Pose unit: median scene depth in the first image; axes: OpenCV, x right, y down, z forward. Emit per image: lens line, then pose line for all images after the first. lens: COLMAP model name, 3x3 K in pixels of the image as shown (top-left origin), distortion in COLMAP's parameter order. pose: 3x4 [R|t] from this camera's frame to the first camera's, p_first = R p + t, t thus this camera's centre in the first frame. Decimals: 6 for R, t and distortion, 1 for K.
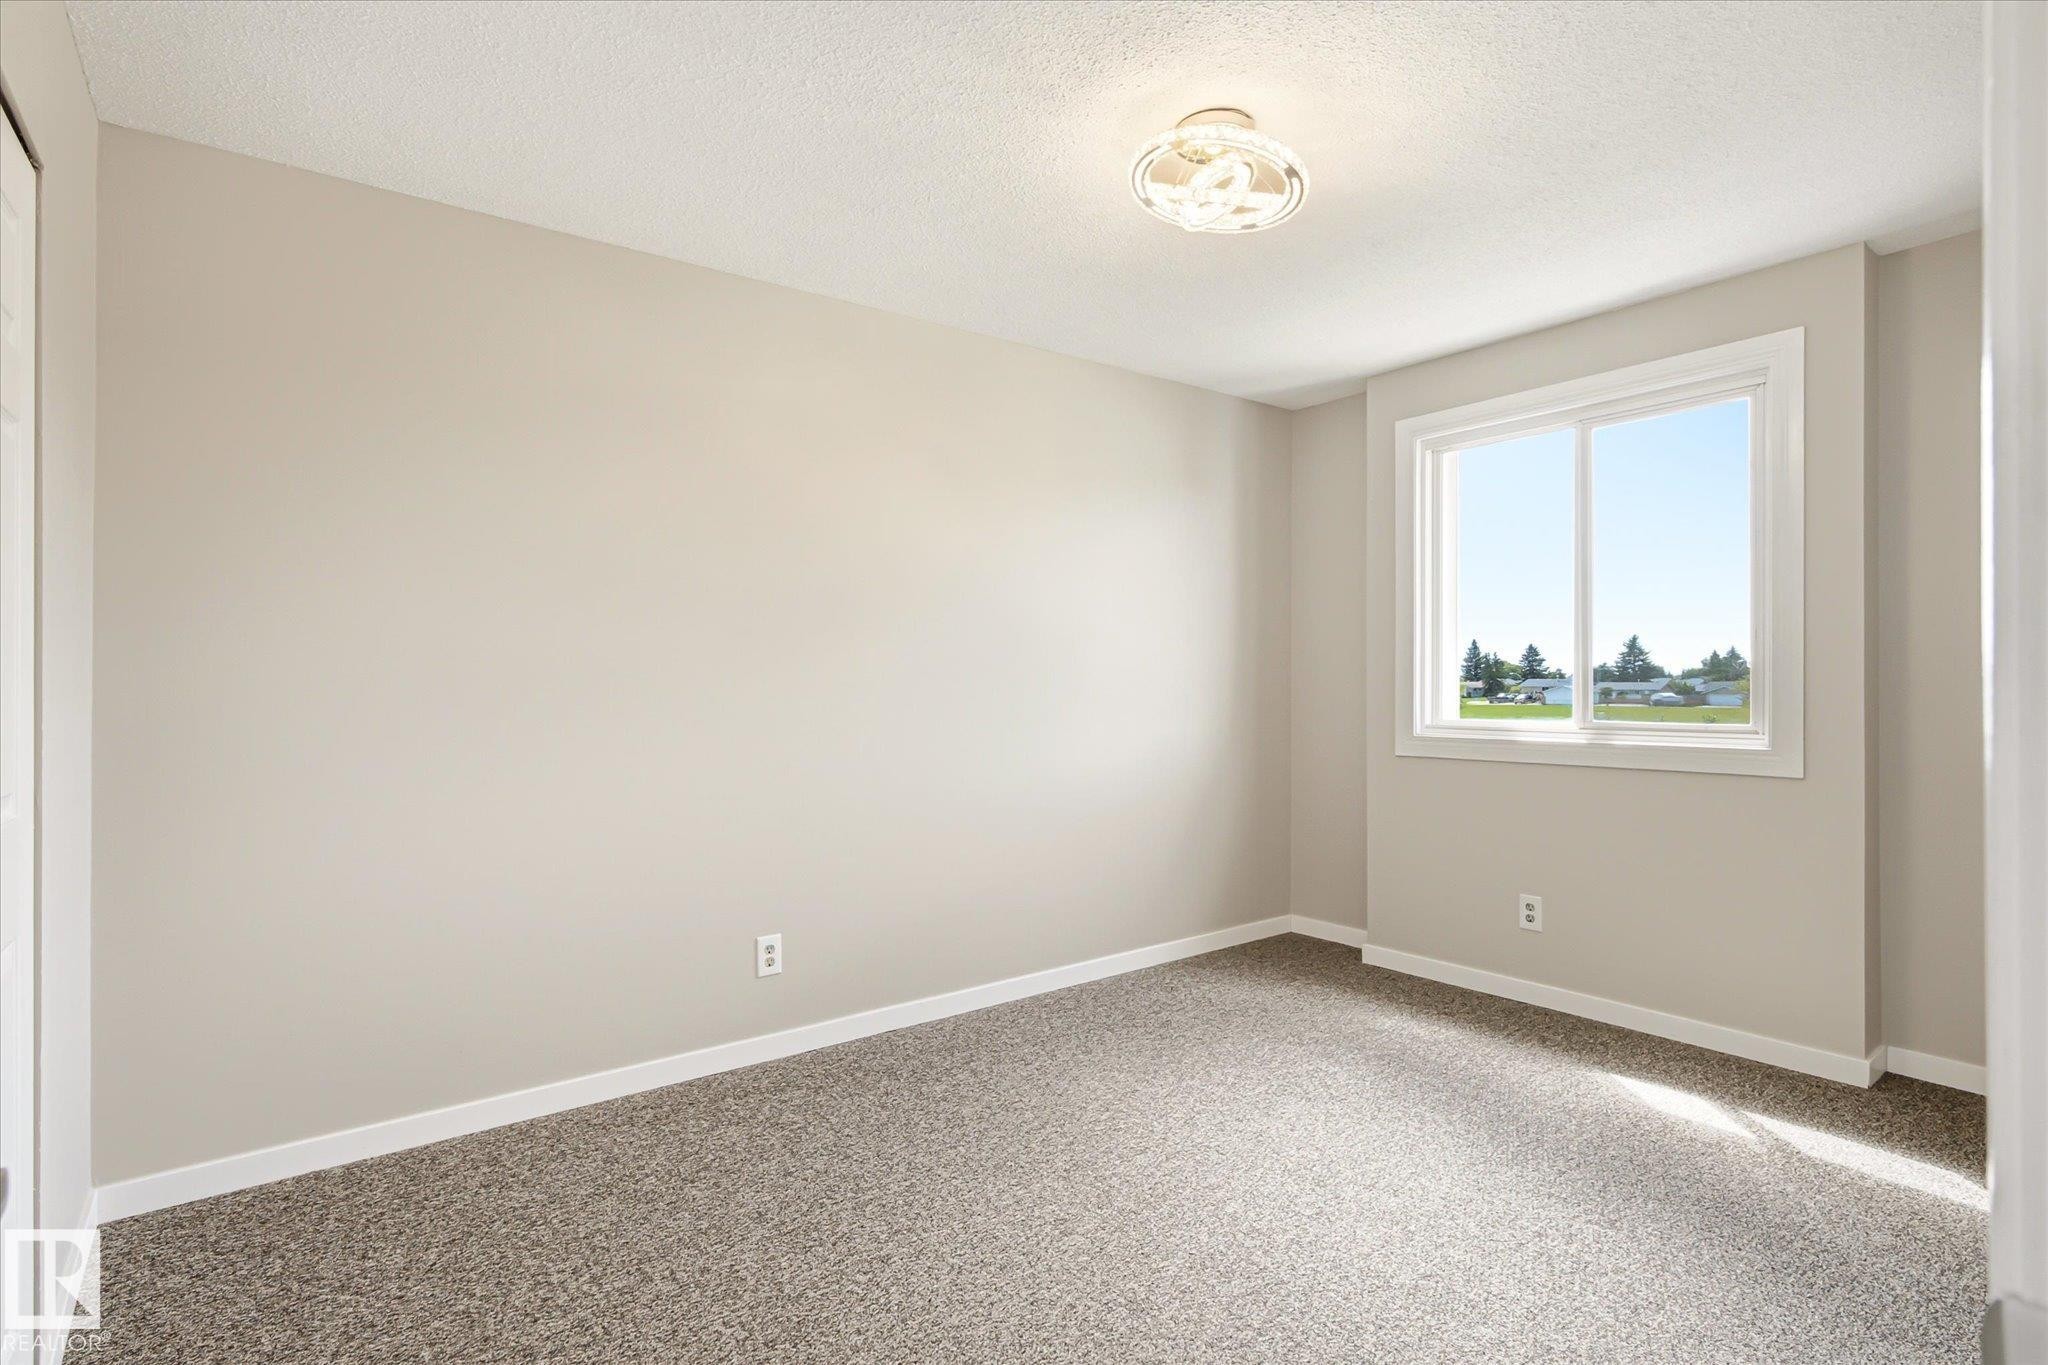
lens RADIAL K [[982.1, 0, 957.3], [0, 982.1, 672.6], [0, 0, 1]] dist [-0.000084, 0.000513]
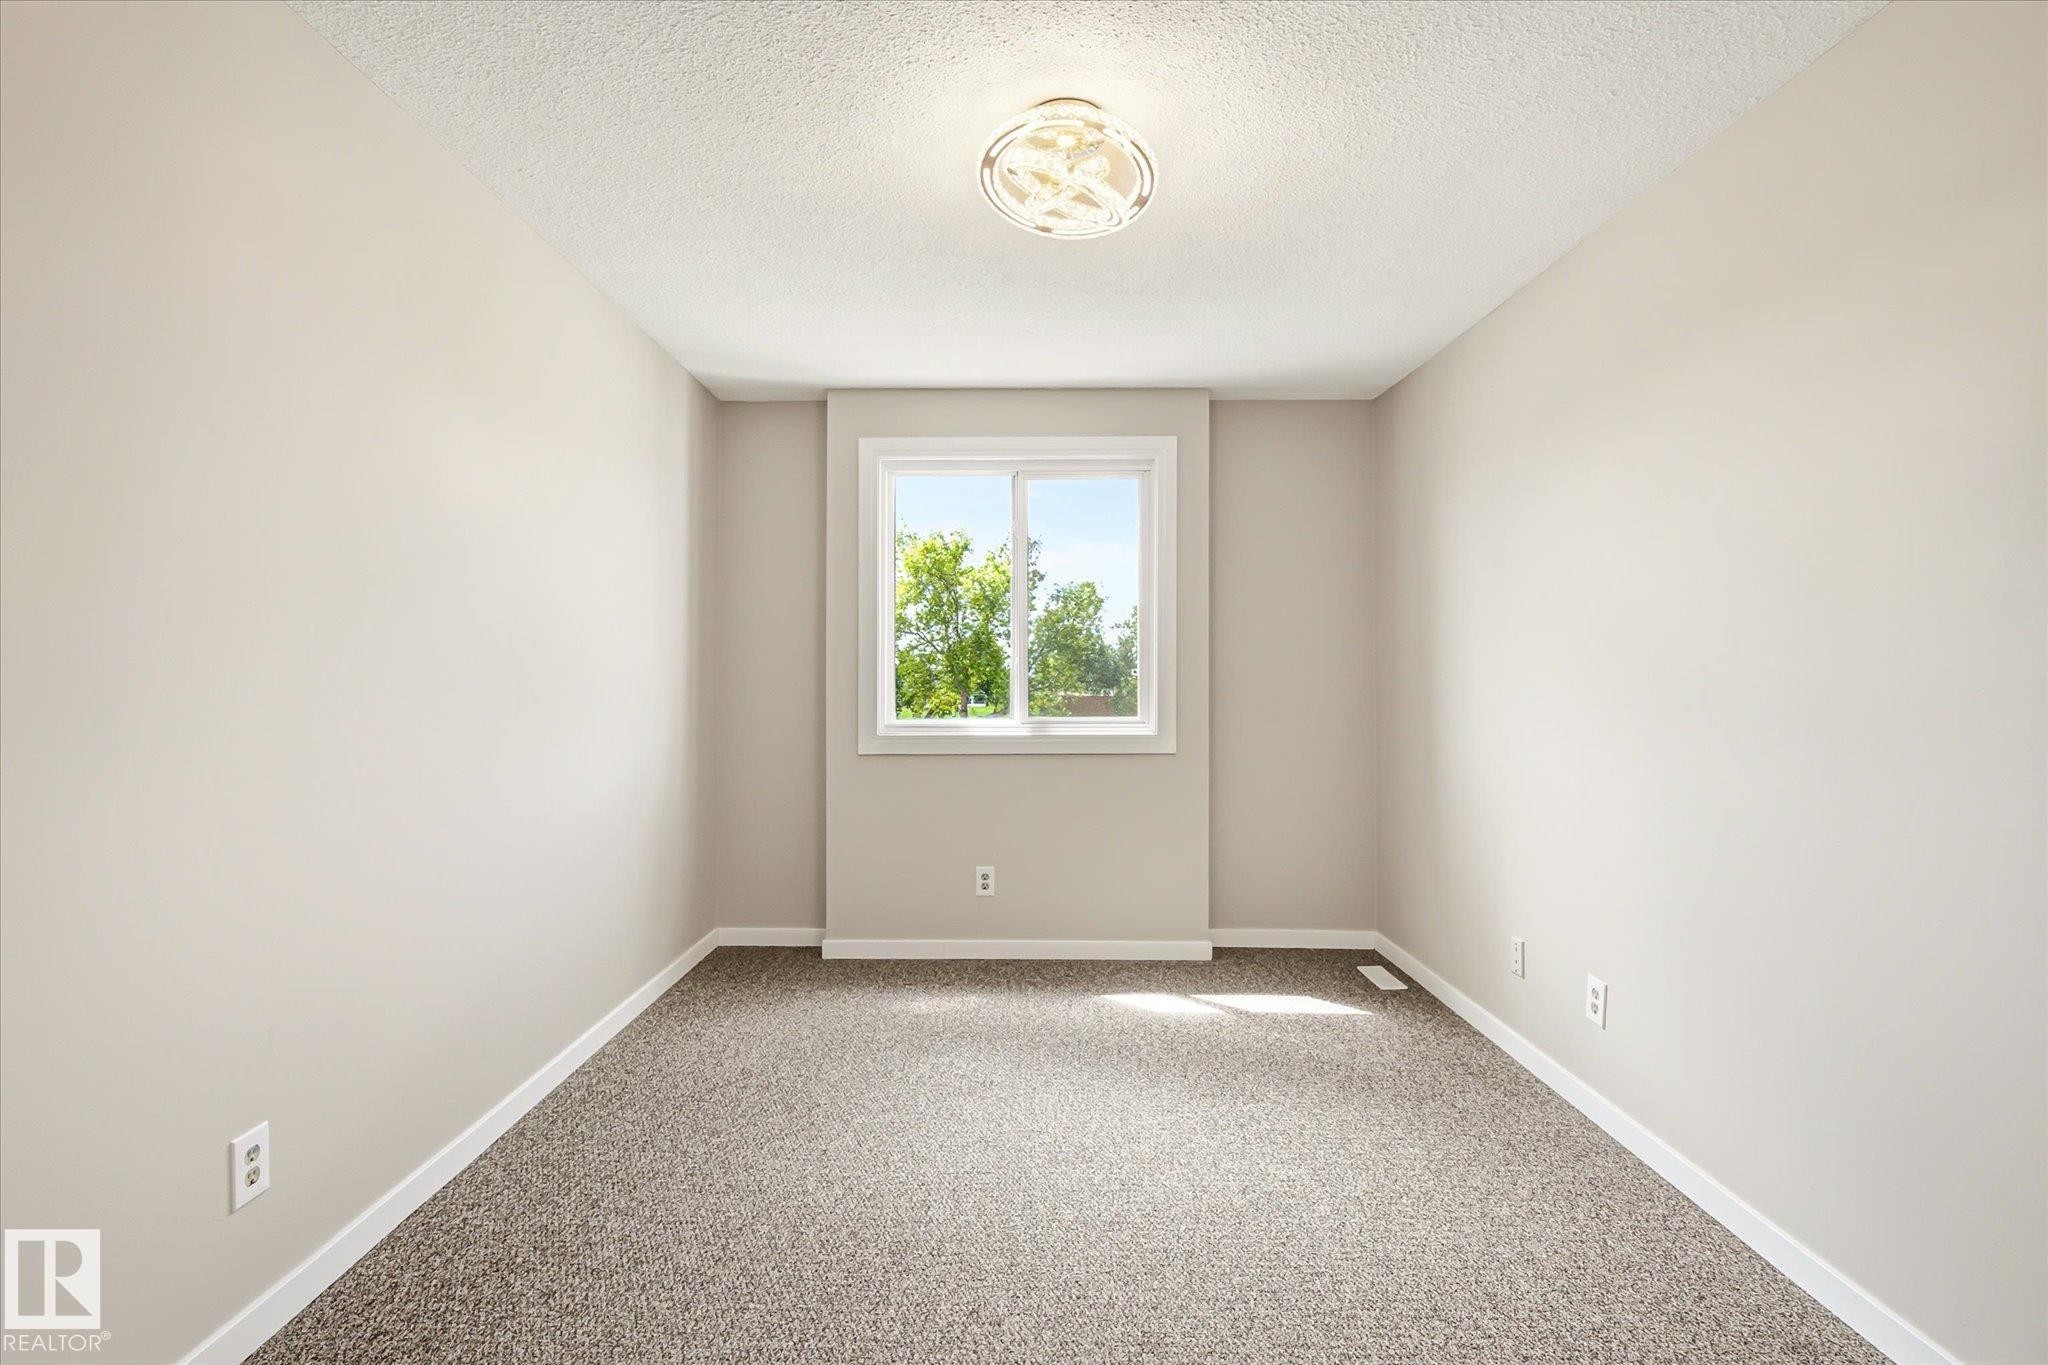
lens RADIAL K [[982.1, 0, 957.3], [0, 982.1, 672.6], [0, 0, 1]] dist [-0.000084, 0.000513]
pose [[0.606955, 0.012705, 0.794635, -0.386709], [-0.009462, 0.999917, -0.008760, 0.005614], [-0.794680, -0.002202, 0.607025, 0.325428]]
